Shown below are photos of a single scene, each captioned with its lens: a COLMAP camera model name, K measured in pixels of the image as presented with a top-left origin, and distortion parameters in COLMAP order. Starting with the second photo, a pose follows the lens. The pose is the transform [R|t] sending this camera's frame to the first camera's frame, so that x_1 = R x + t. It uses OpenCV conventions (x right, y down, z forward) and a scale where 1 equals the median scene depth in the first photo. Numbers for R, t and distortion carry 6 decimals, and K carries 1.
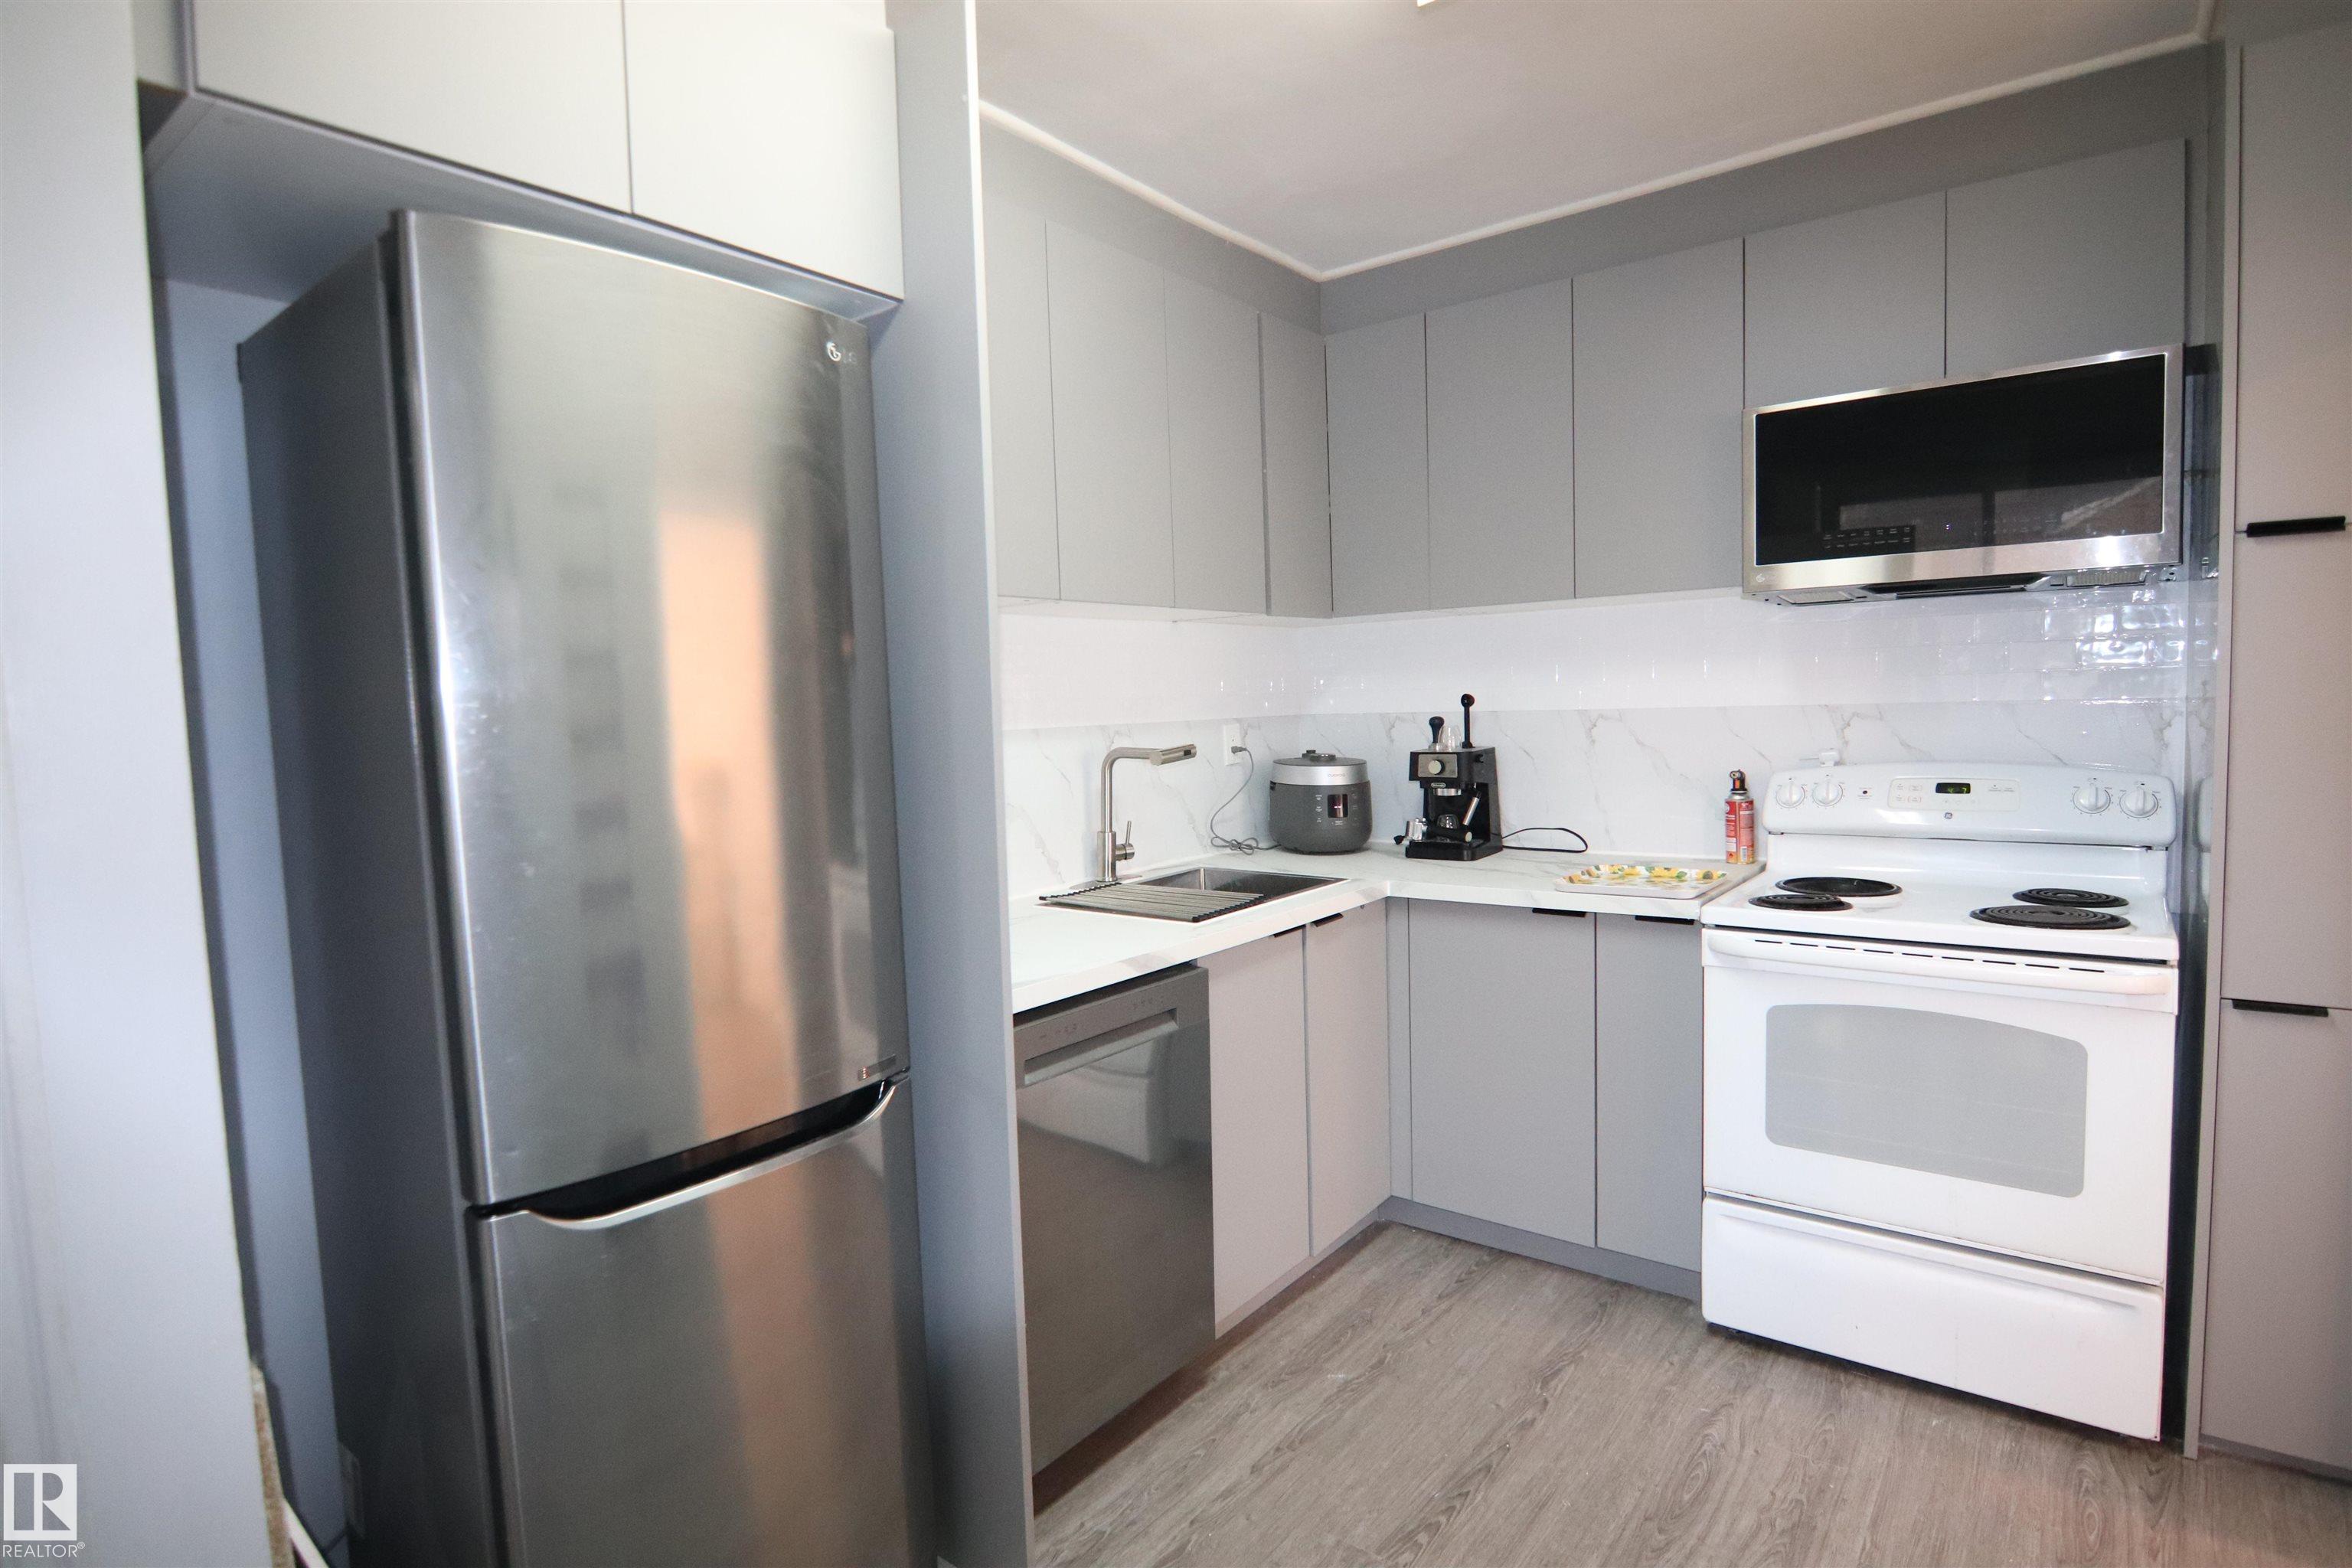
lens RADIAL K [[1195.8, 0, 1183.7], [0, 1195.8, 787.2], [0, 0, 1]] dist [-0.003749, -0.015082]
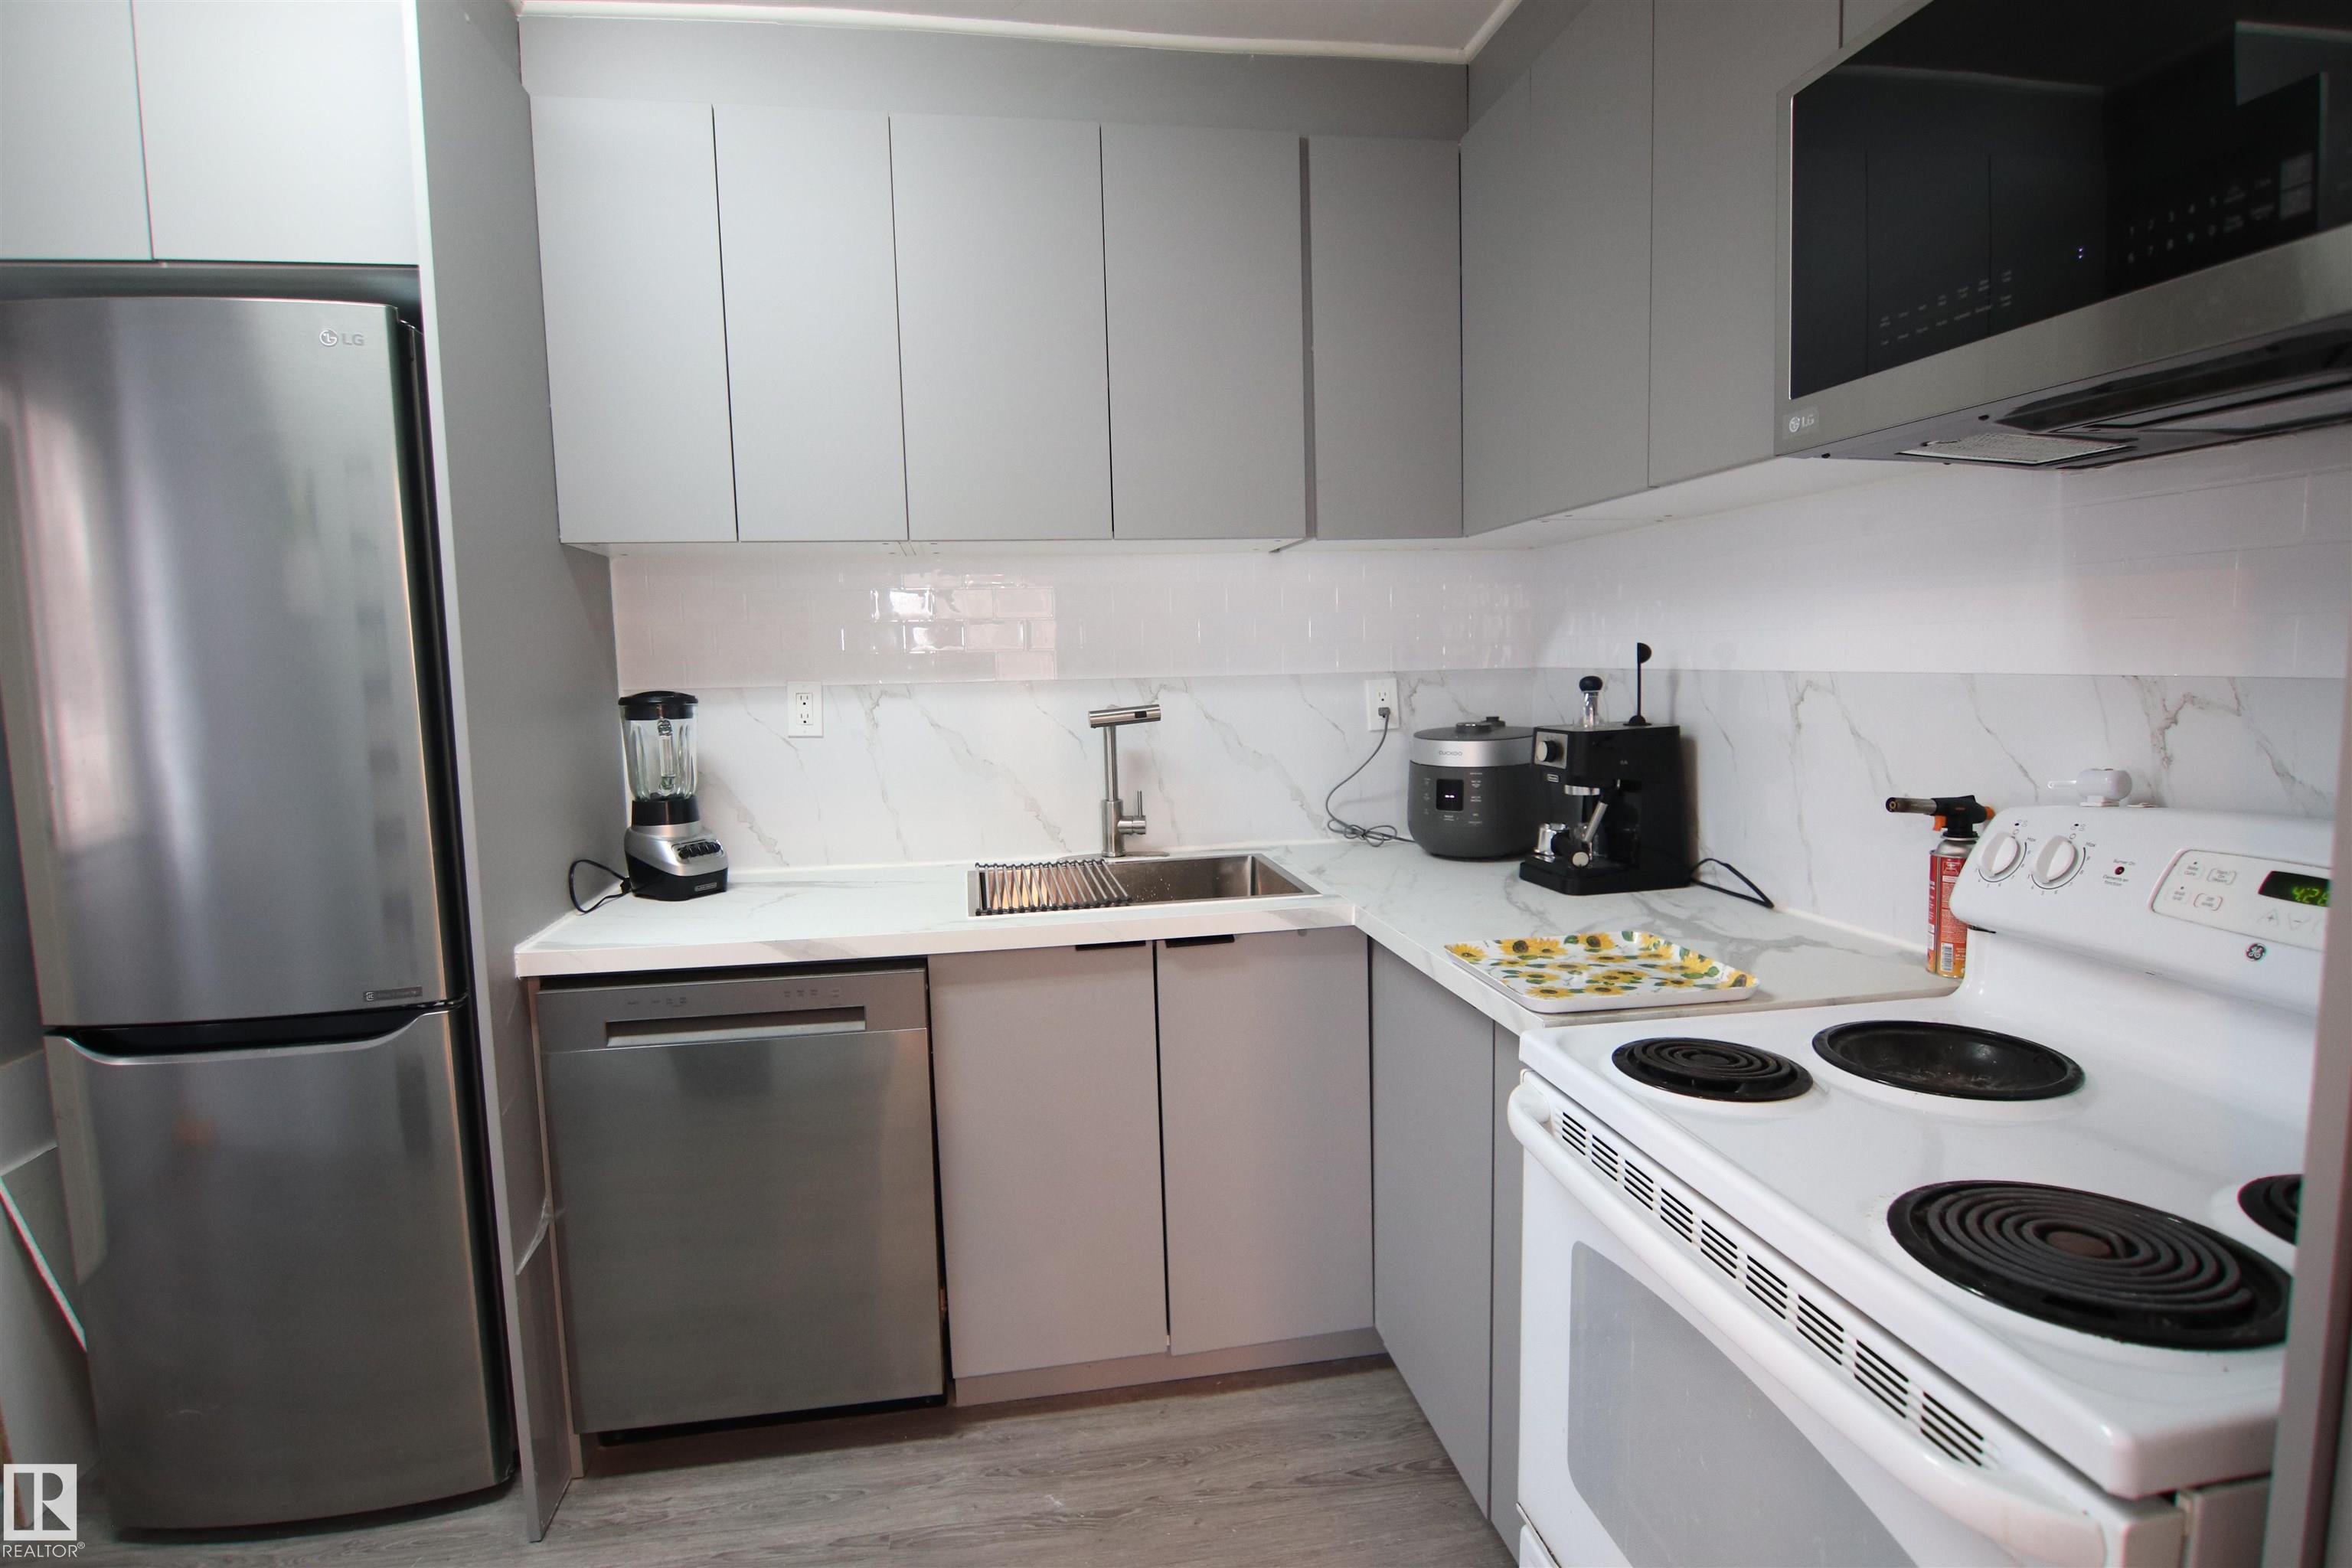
lens RADIAL K [[1195.8, 0, 1183.7], [0, 1195.8, 787.2], [0, 0, 1]] dist [-0.003749, -0.015082]
pose [[0.735276, 0.087299, -0.672122, 0.592613], [-0.048718, 0.995912, 0.076060, -0.043336], [0.676015, -0.023180, 0.736524, 0.411548]]
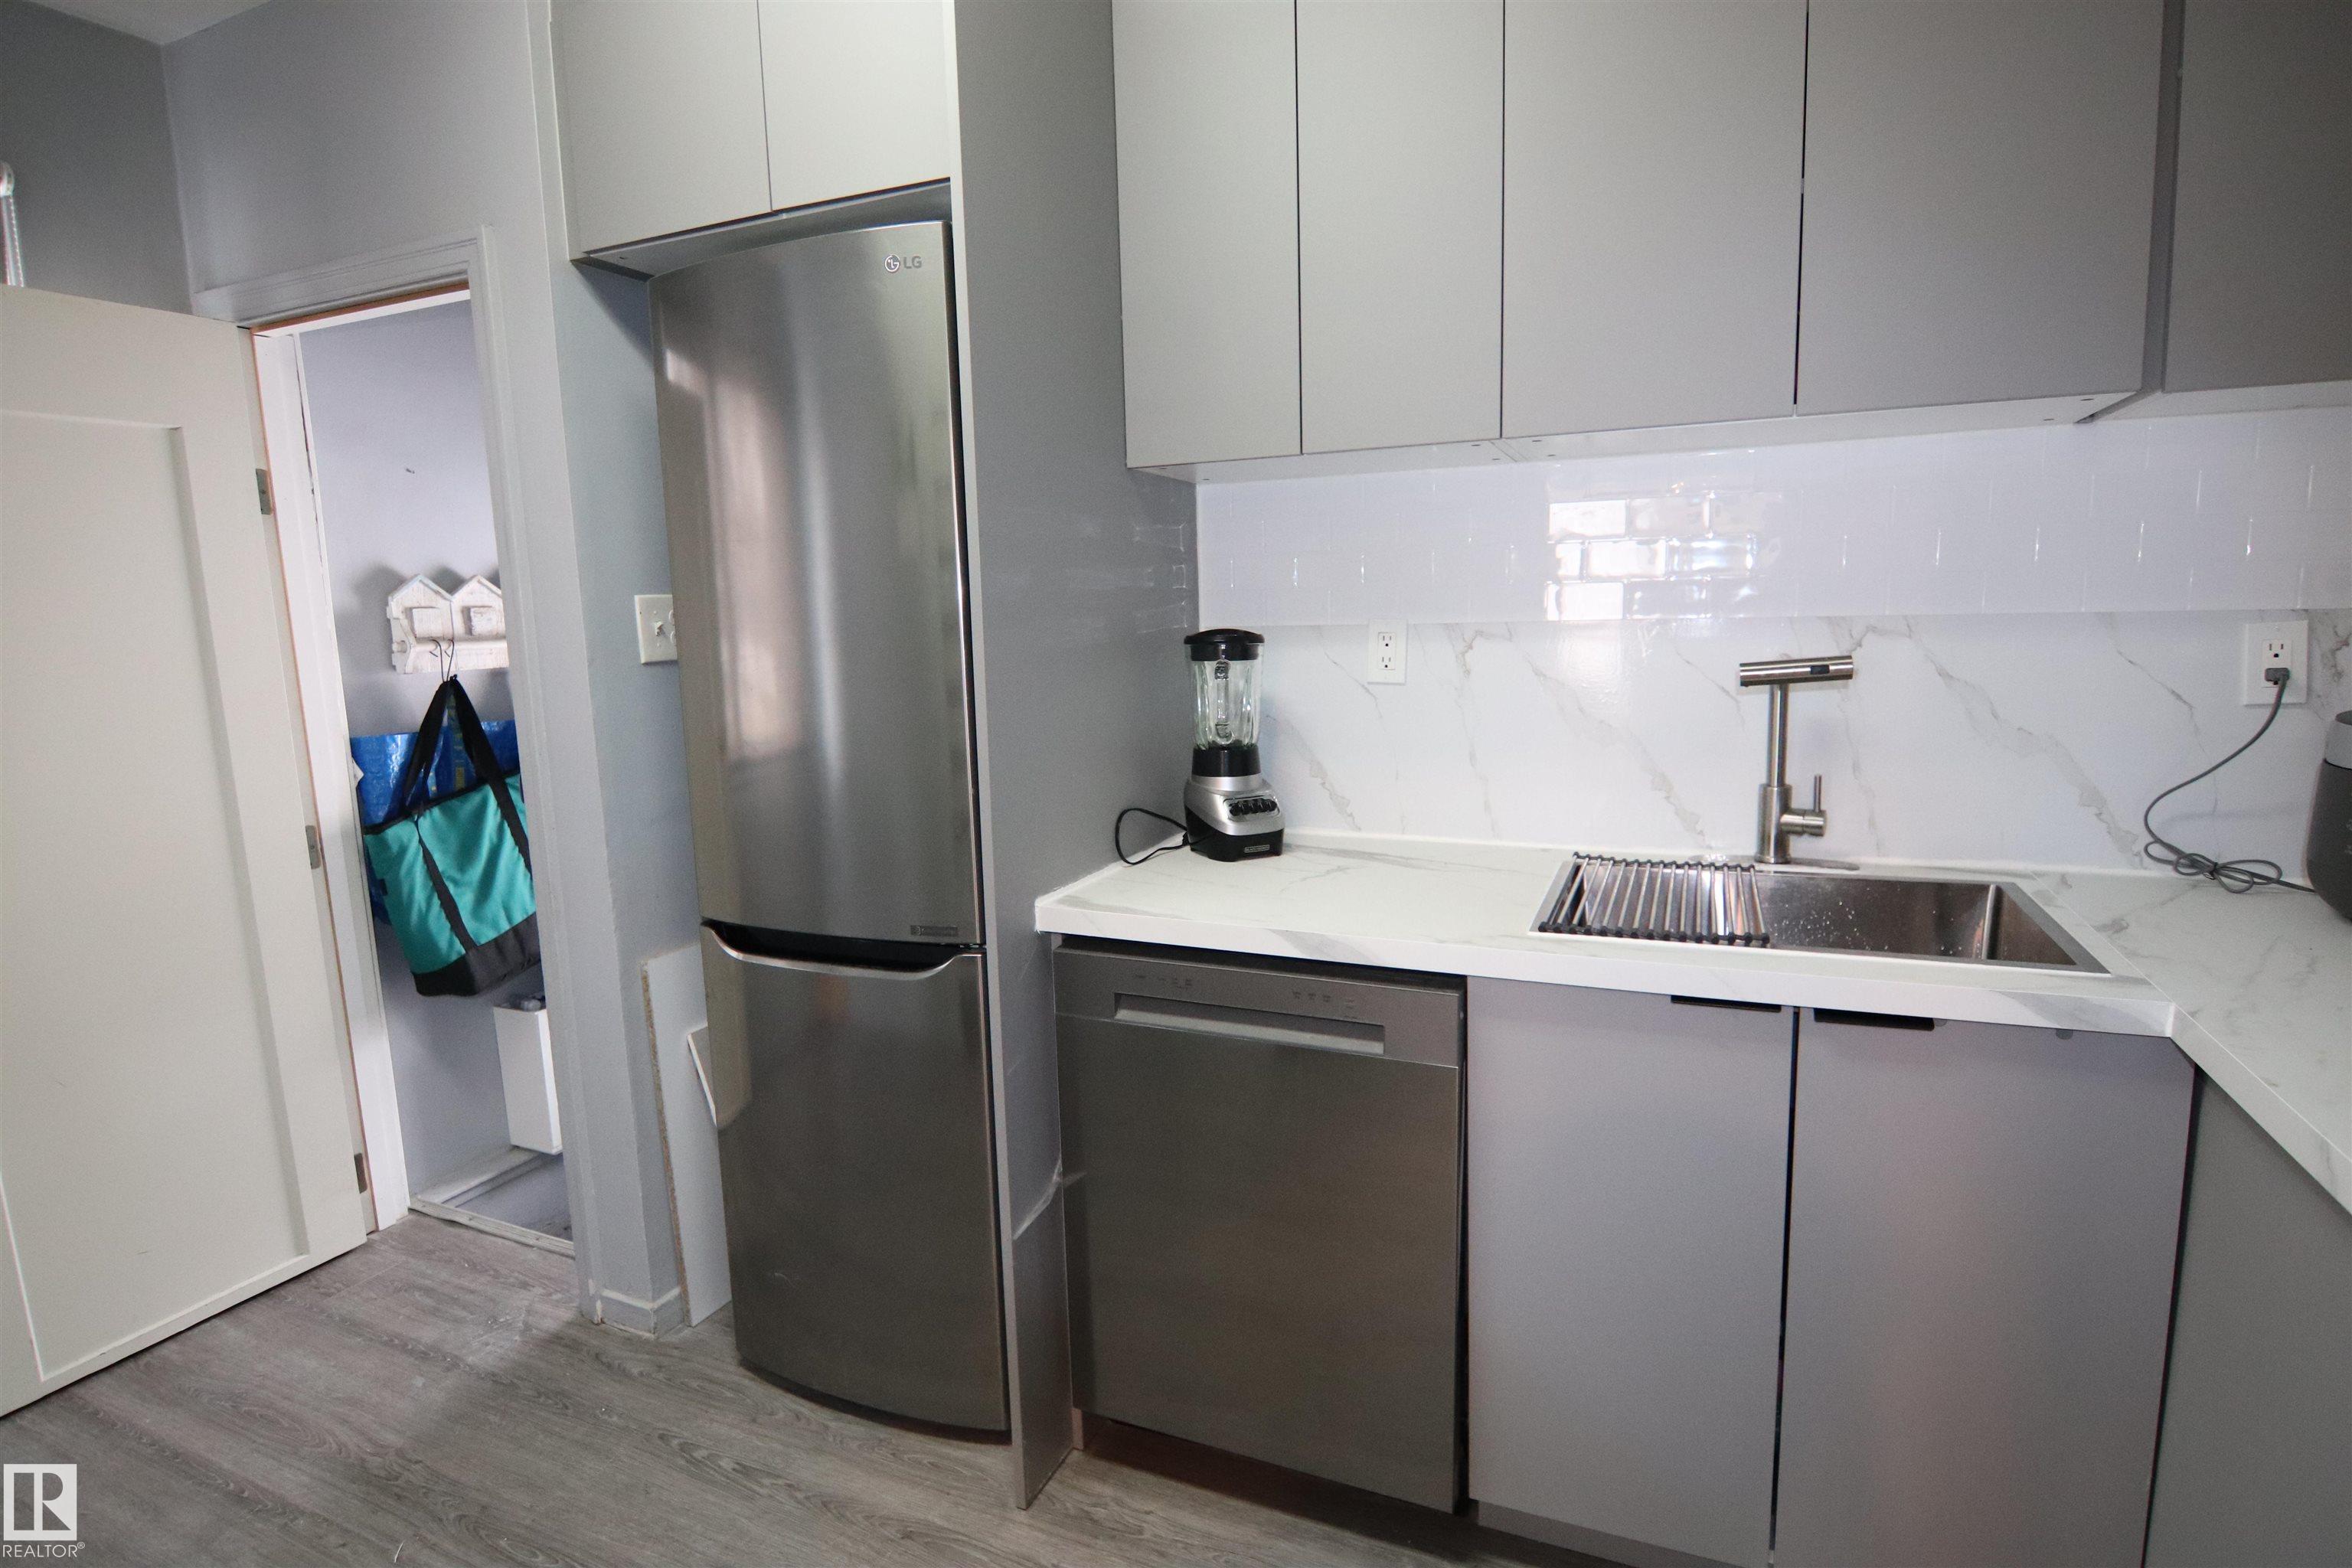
lens RADIAL K [[1195.8, 0, 1183.7], [0, 1195.8, 787.2], [0, 0, 1]] dist [-0.003749, -0.015082]
pose [[0.242283, 0.166724, -0.955773, 0.492788], [-0.051138, 0.985949, 0.159025, -0.049004], [0.968857, 0.010347, 0.247404, 0.565515]]
